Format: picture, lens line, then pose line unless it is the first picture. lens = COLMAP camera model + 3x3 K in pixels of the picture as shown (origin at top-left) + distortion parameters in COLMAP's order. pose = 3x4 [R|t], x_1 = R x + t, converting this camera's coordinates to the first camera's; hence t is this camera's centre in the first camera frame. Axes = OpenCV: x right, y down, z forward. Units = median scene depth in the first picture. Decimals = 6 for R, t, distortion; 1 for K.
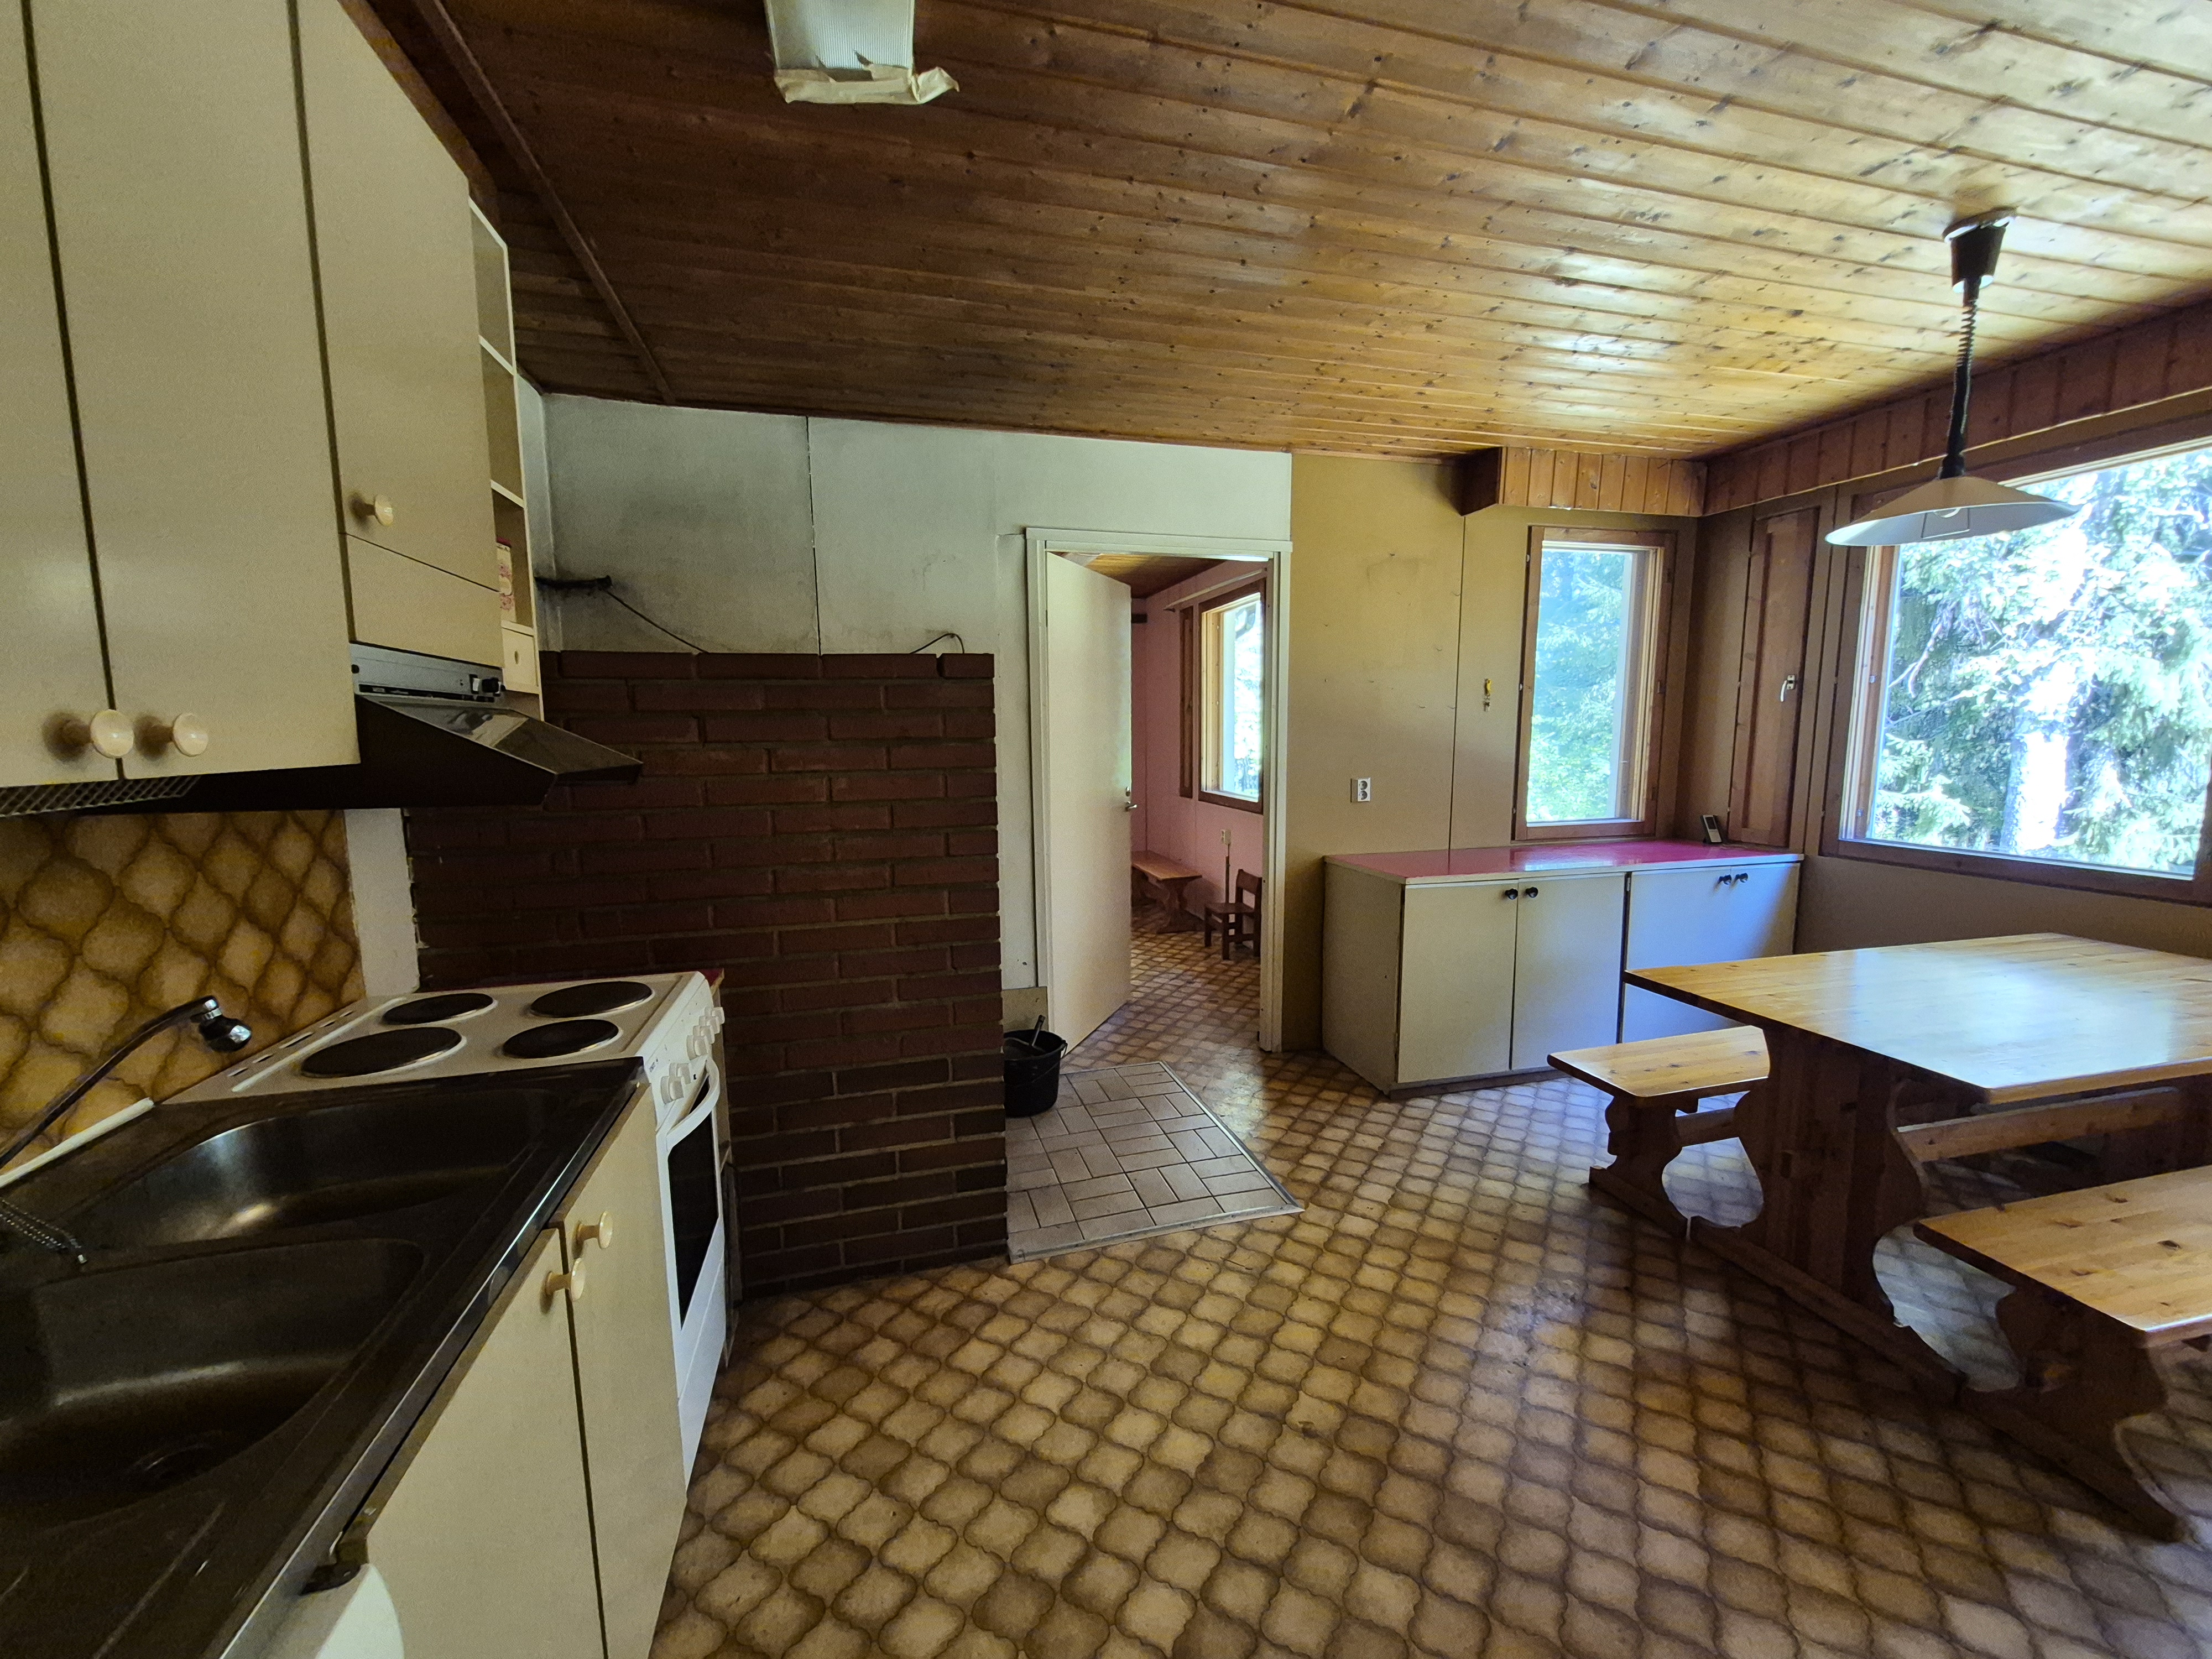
lens RADIAL K [[871.4, 0, 1108.2], [0, 871.4, 832.5], [0, 0, 1]] dist [0.003925, -0.000010]
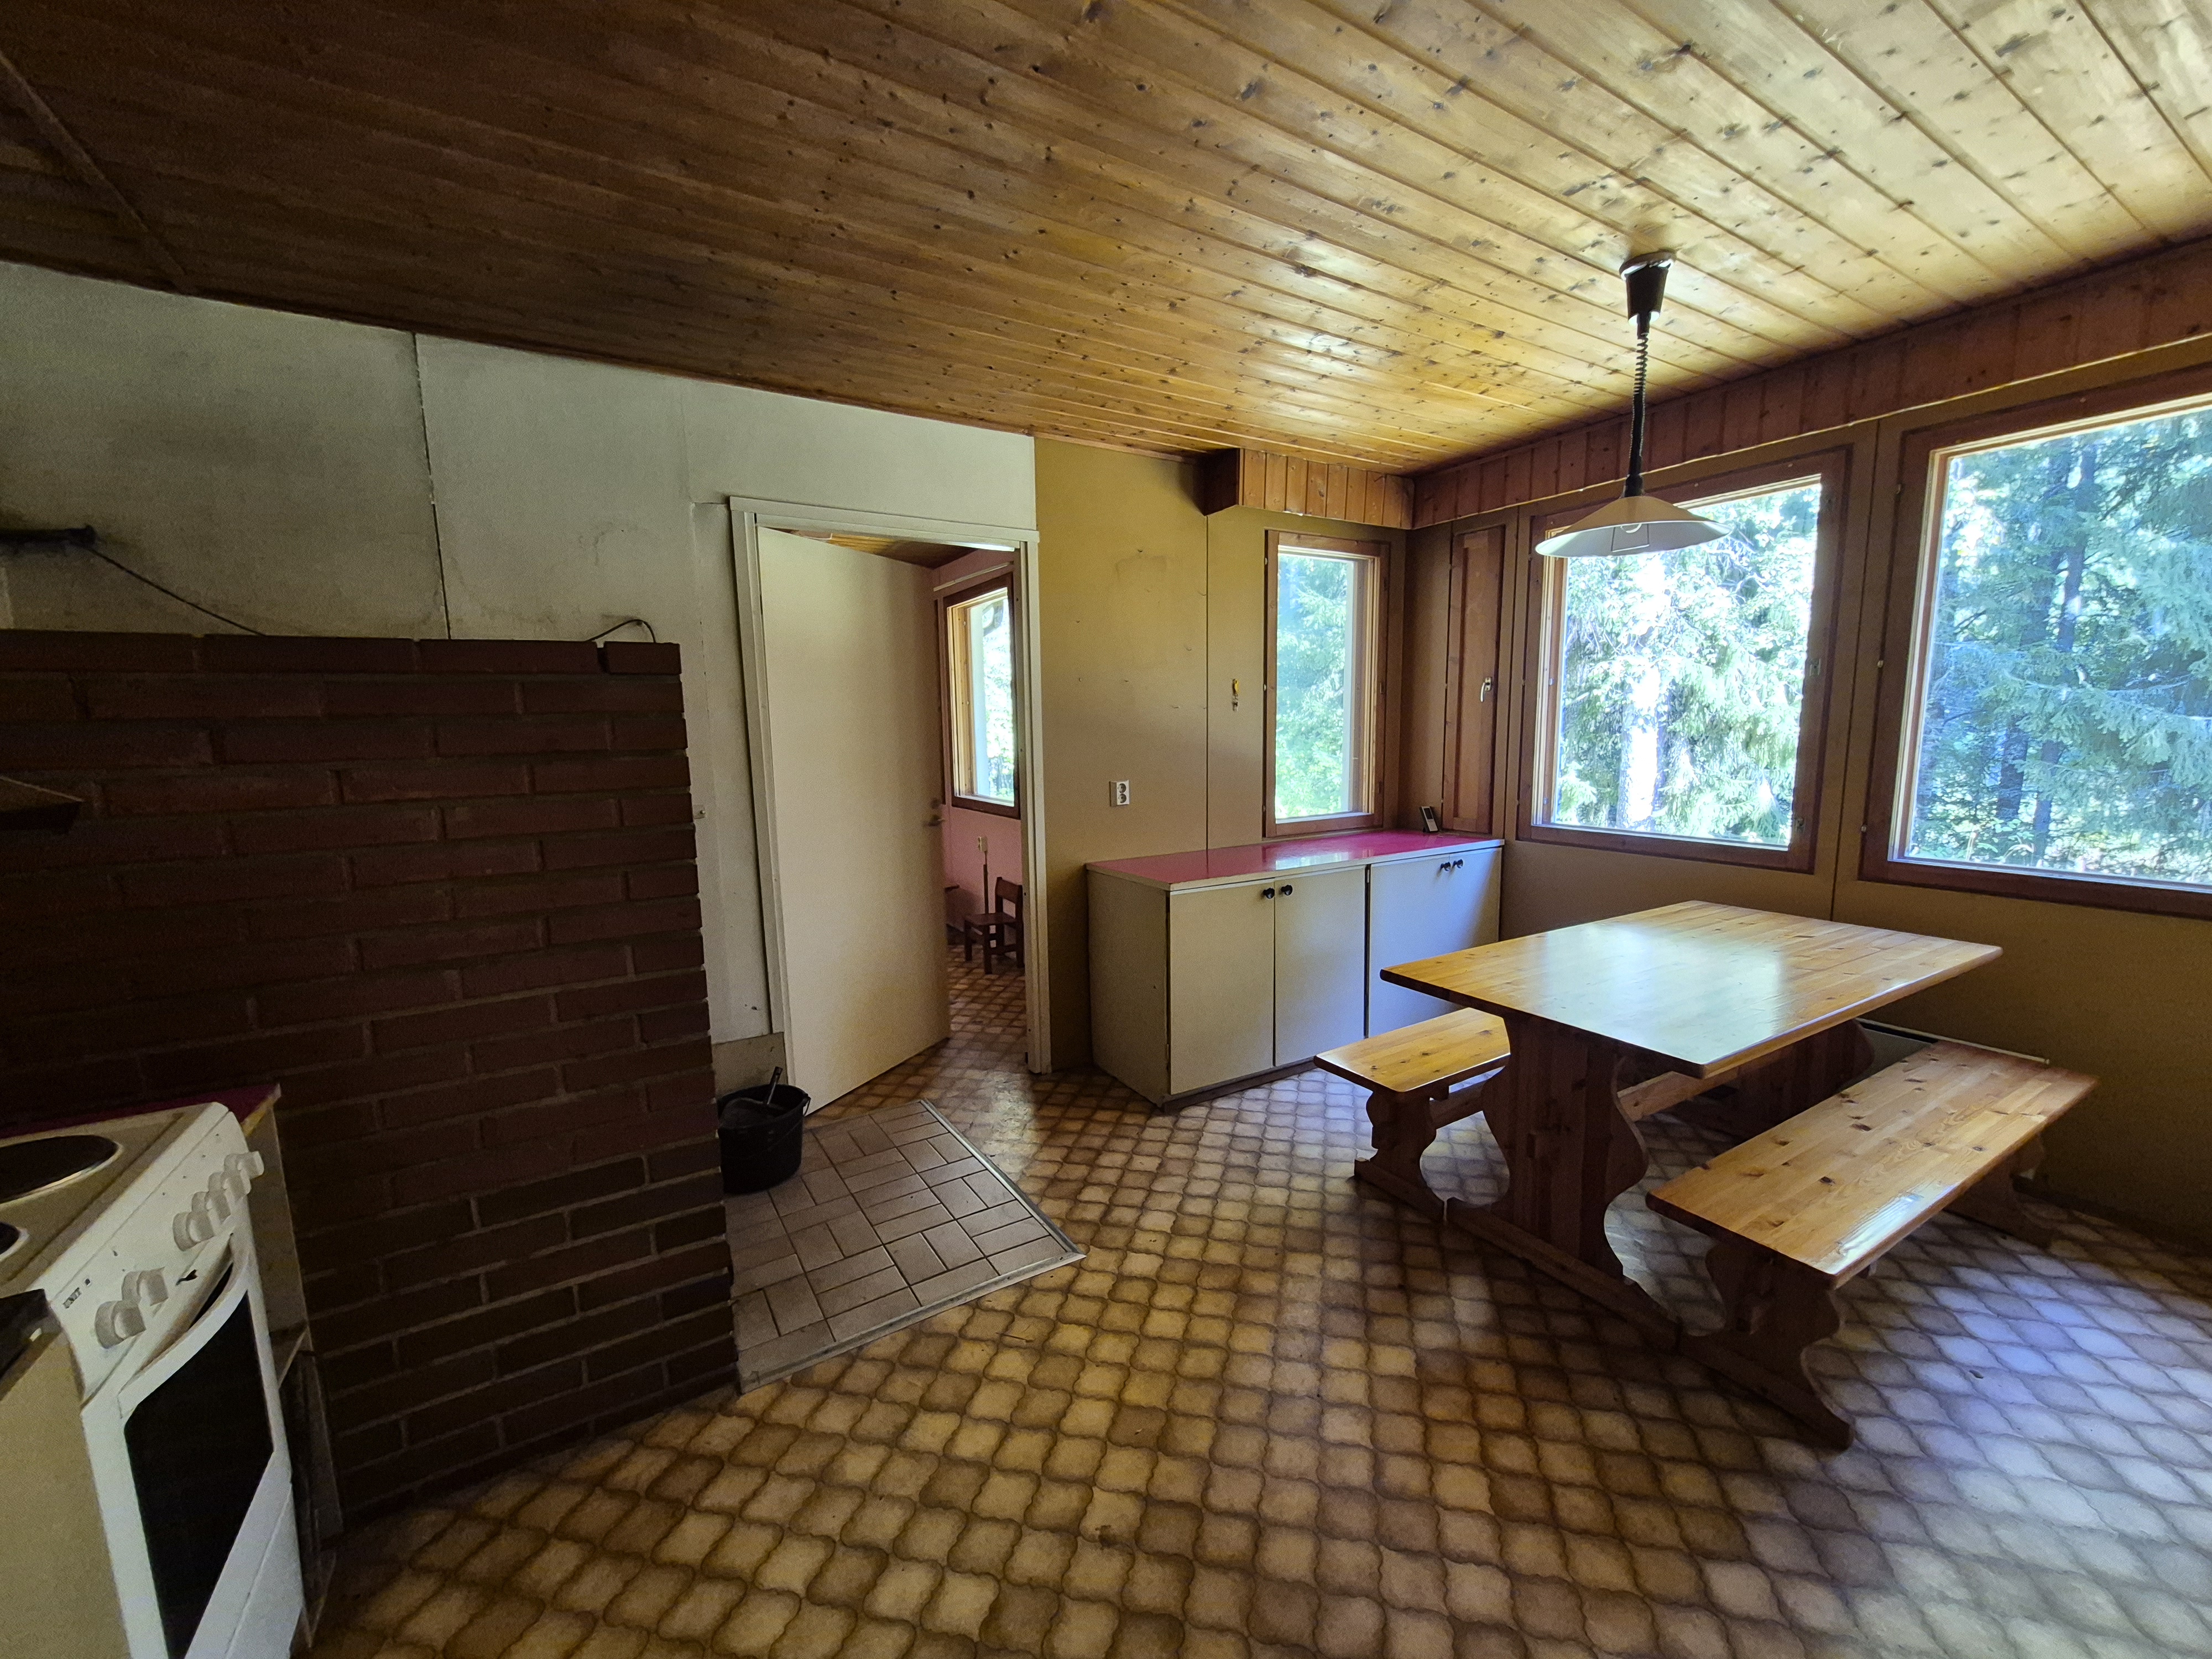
lens RADIAL K [[867.8, 0, 1110.8], [0, 867.8, 840.5], [0, 0, 1]] dist [0.000644, -0.000152]
pose [[0.959982, -0.045946, 0.276267, 0.019501], [0.042935, 0.998934, 0.016940, -0.021676], [-0.276751, -0.004400, 0.960932, 0.127786]]
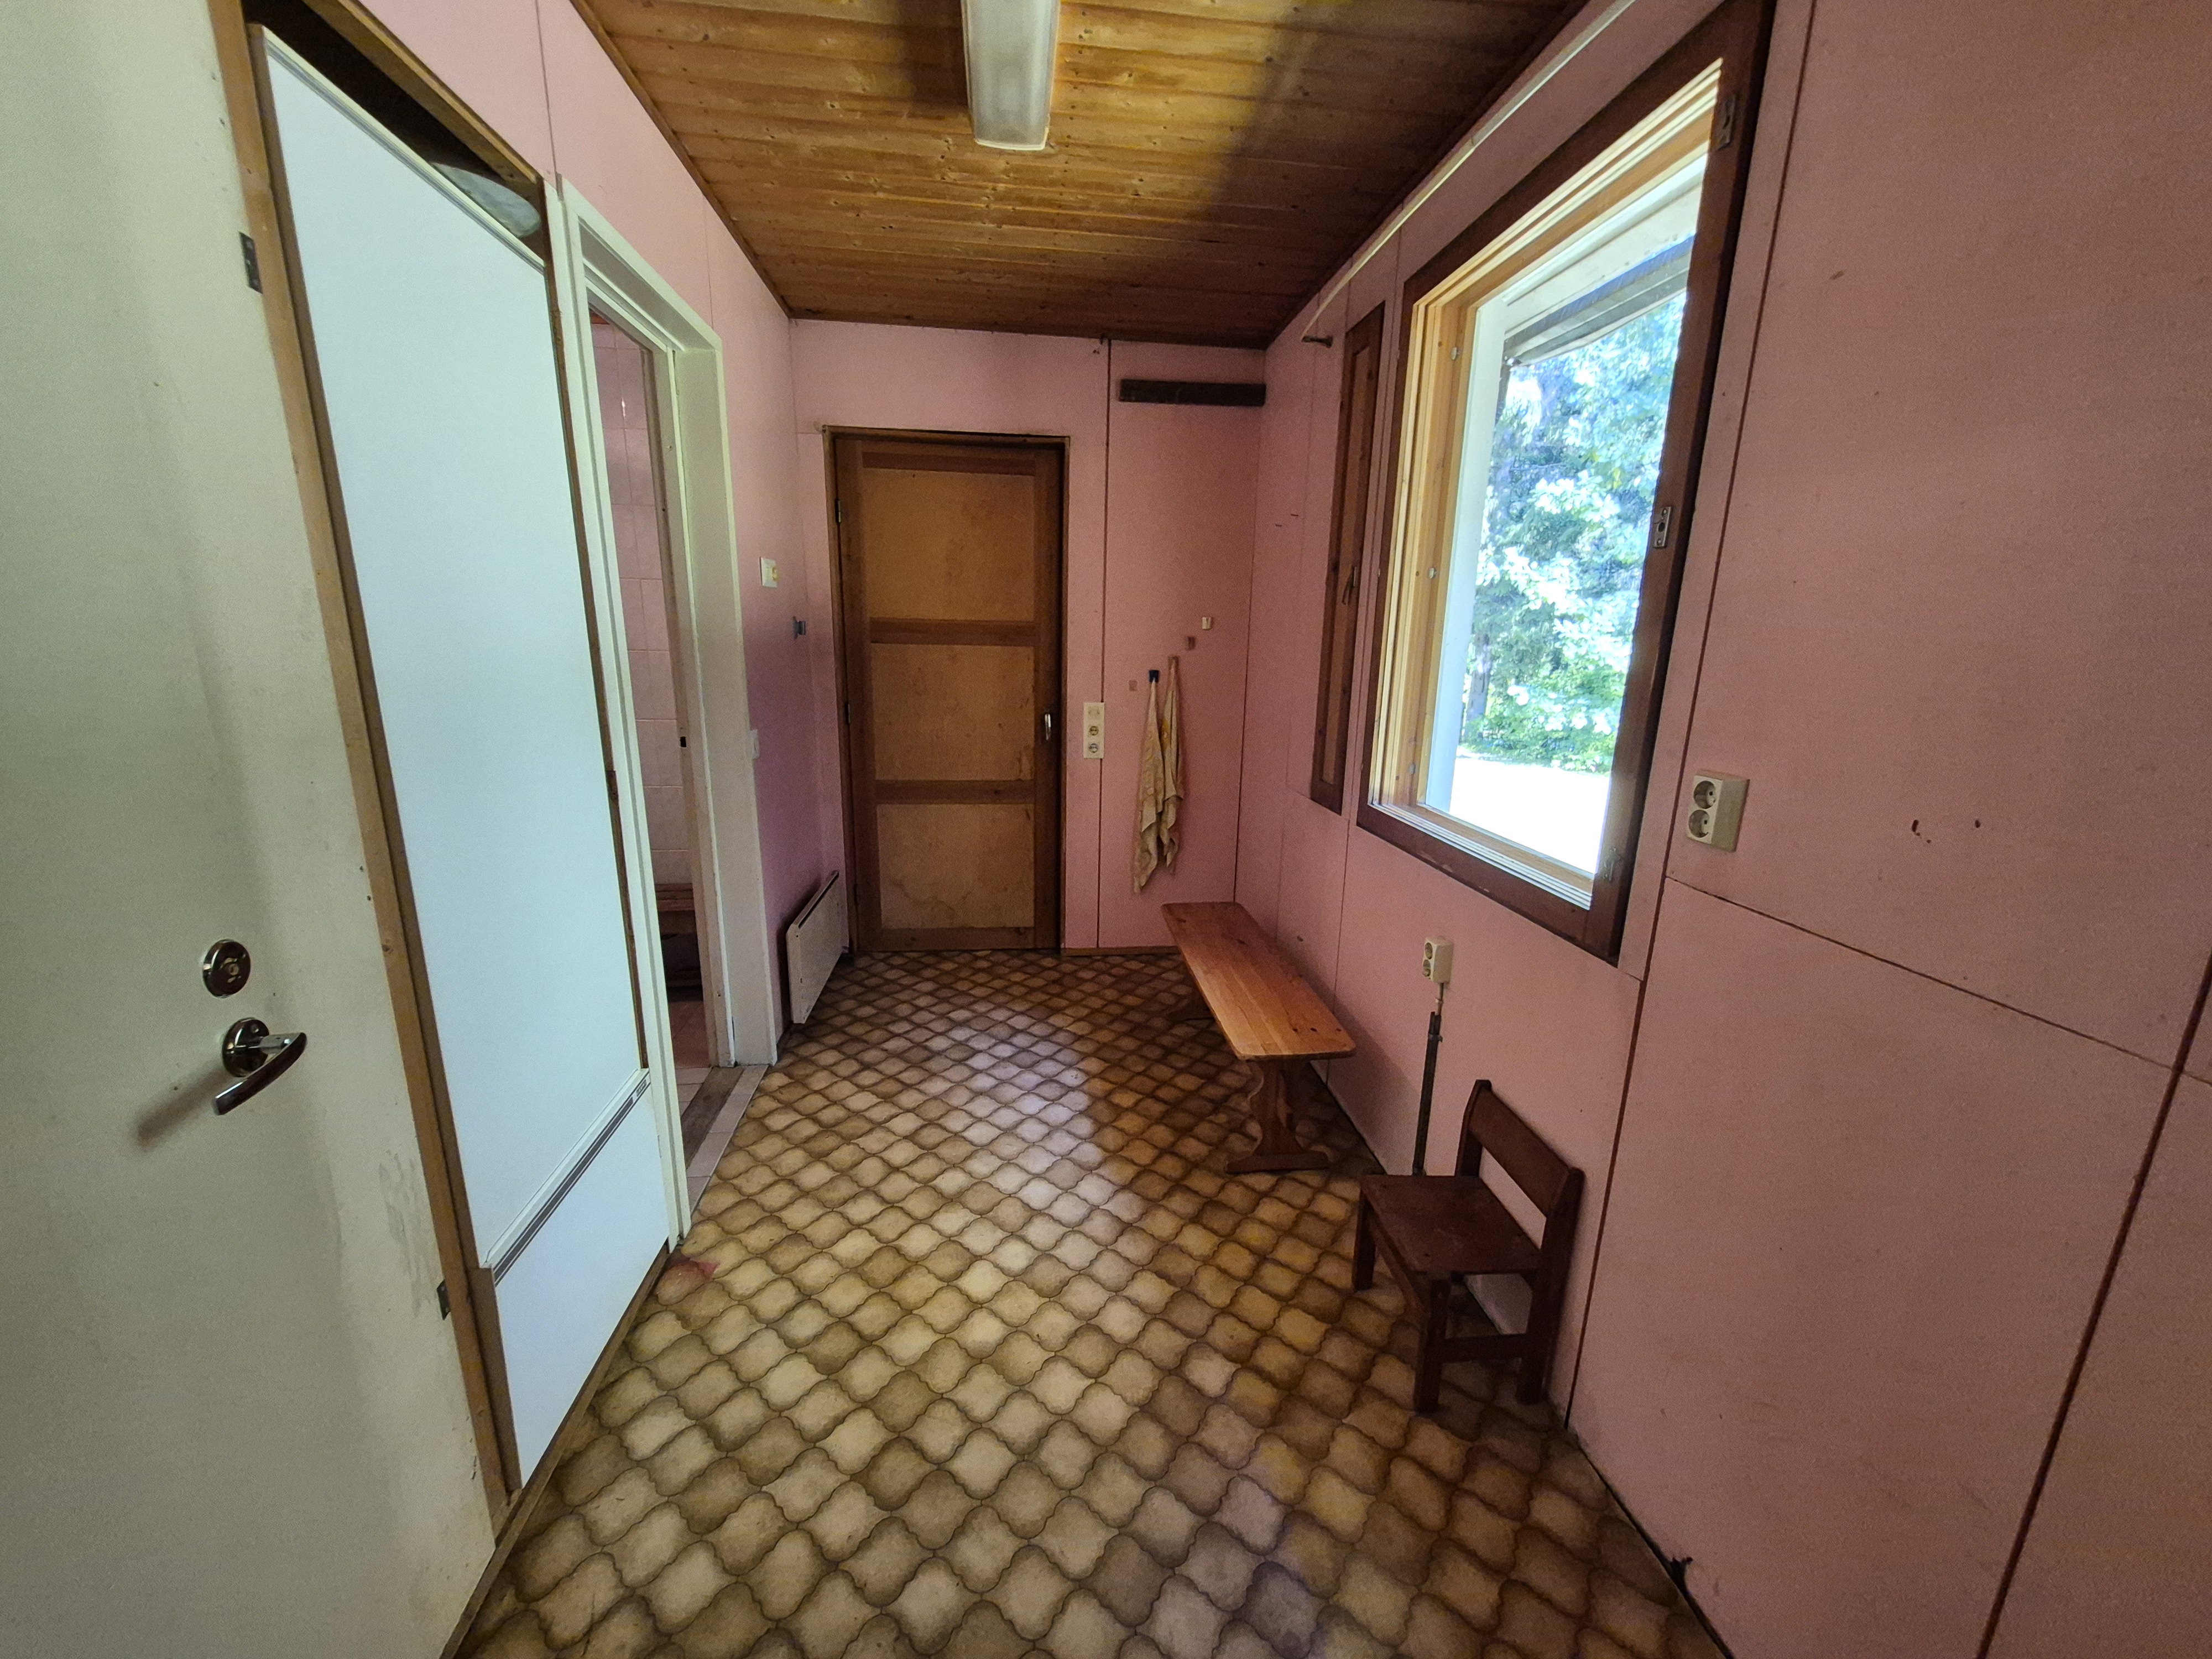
lens RADIAL K [[867.8, 0, 1110.8], [0, 867.8, 840.5], [0, 0, 1]] dist [0.000644, -0.000152]
pose [[0.116426, -0.216535, 0.969308, -0.658330], [0.105959, 0.973083, 0.204652, -0.064252], [-0.987531, 0.078880, 0.136236, 0.645109]]
